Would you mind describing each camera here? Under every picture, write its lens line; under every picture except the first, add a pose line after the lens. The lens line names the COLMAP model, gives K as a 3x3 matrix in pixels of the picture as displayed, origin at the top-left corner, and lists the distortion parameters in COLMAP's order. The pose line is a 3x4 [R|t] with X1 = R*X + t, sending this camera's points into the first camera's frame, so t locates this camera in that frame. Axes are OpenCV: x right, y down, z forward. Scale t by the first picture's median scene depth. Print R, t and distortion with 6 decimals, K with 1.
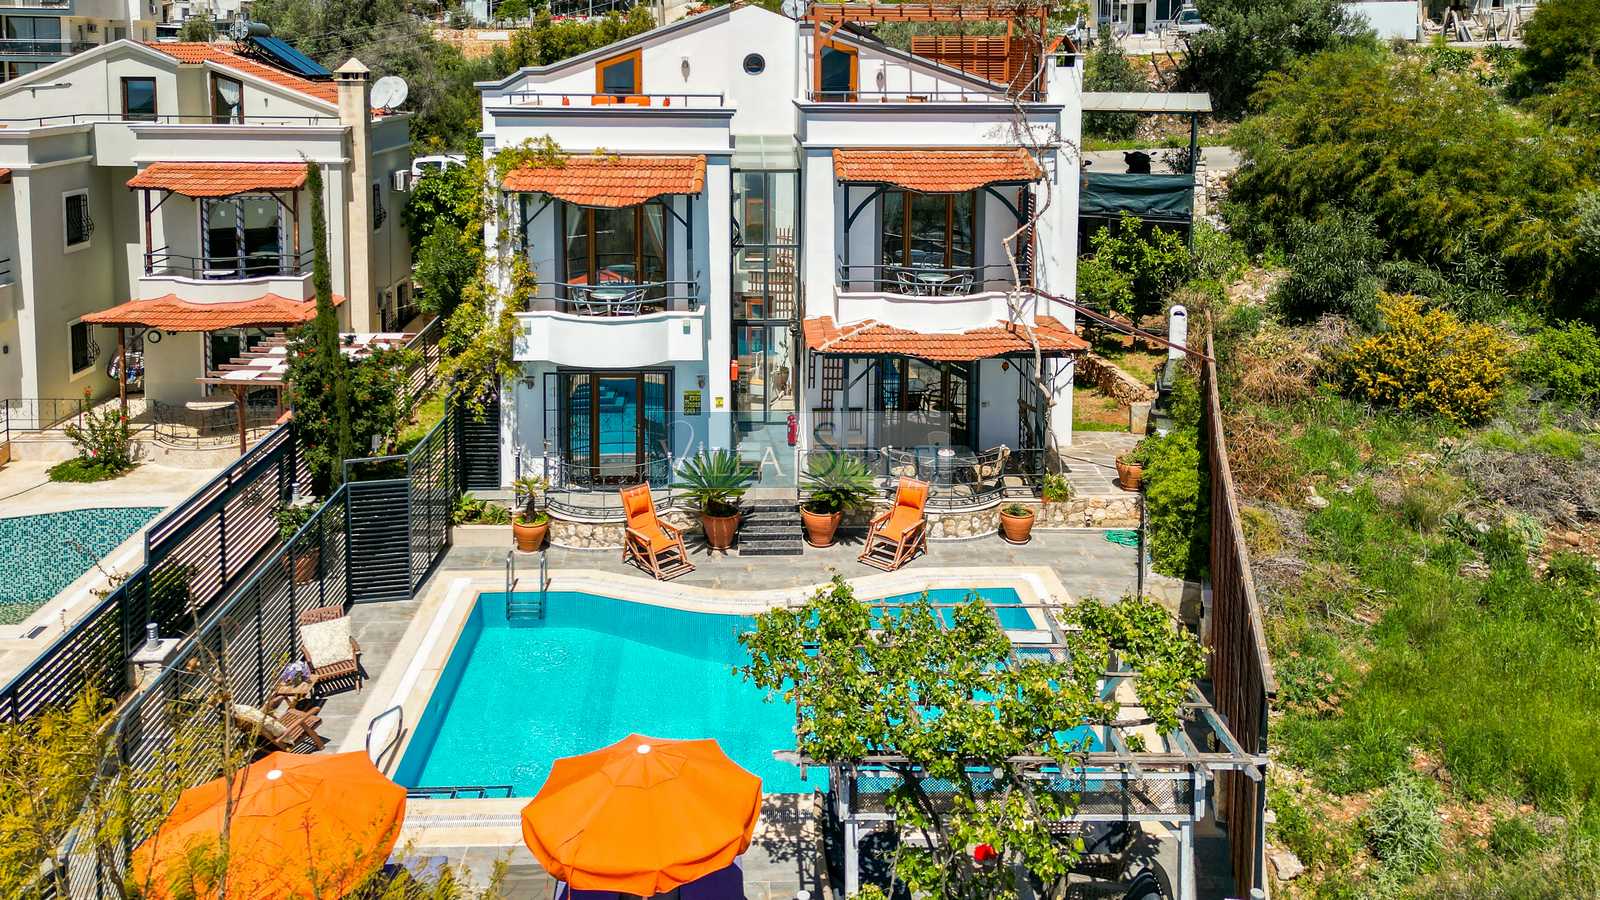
lens RADIAL K [[4319.8, 0, 800.0], [0, 4319.8, 450.0], [0, 0, 1]] dist [0.014091, 0.058791]
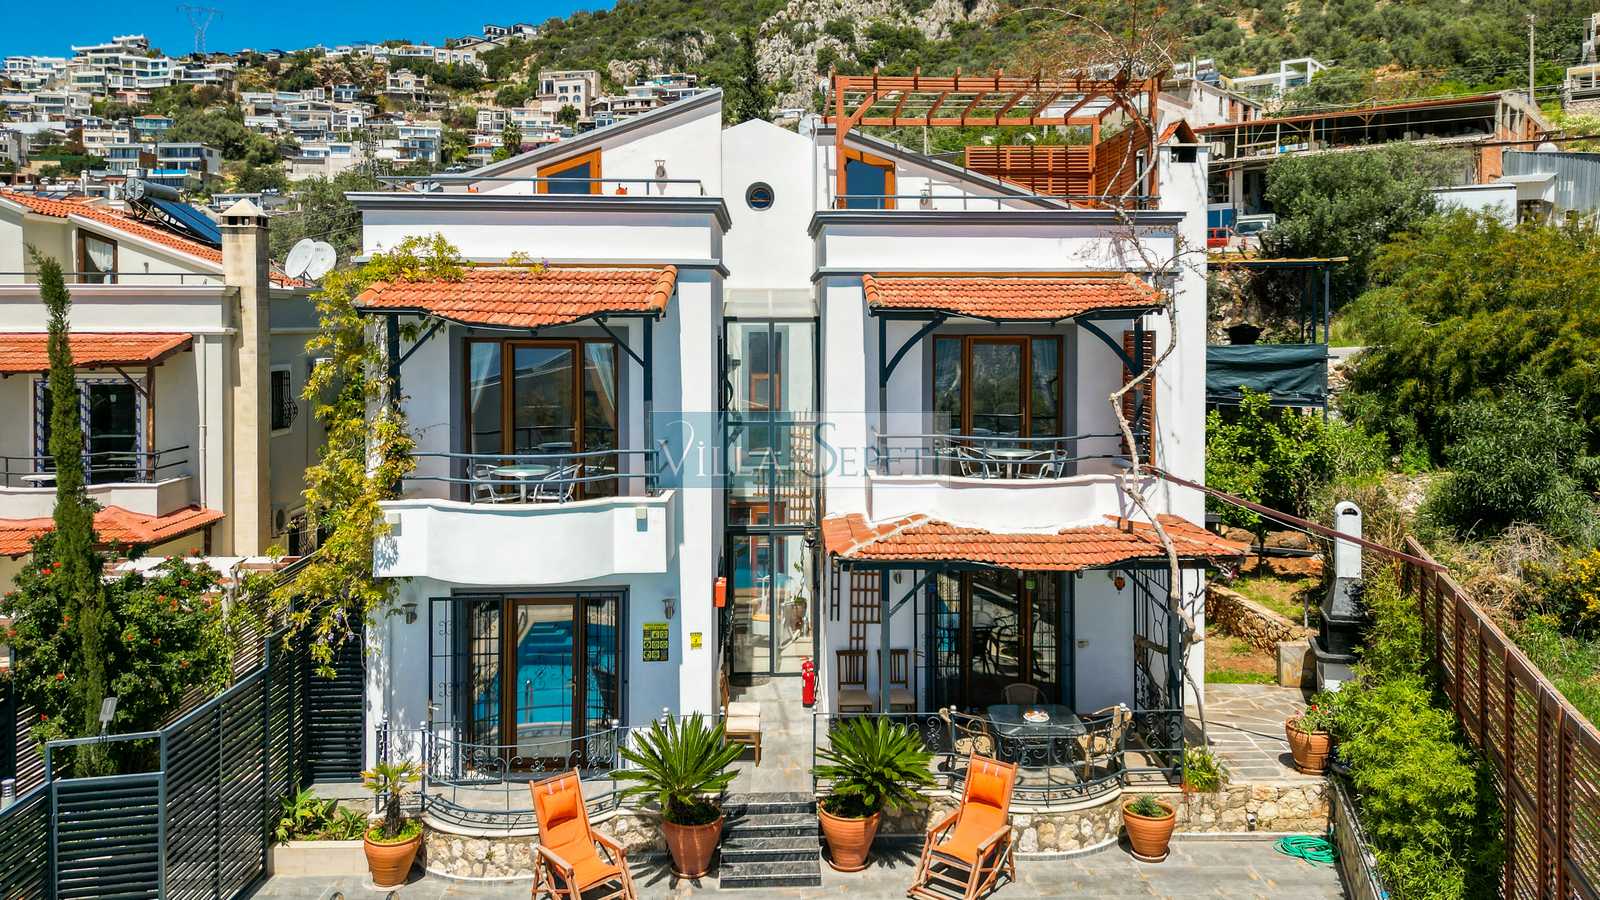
lens RADIAL K [[1141.8, 0, 867.5], [0, 1141.8, 407.7], [0, 0, 1]] dist [0.047066, -0.045424]
pose [[0.999920, -0.006285, 0.010967, 0.006133], [0.008879, 0.966745, -0.255587, -0.000390], [-0.008996, 0.255664, 0.966724, 0.817761]]
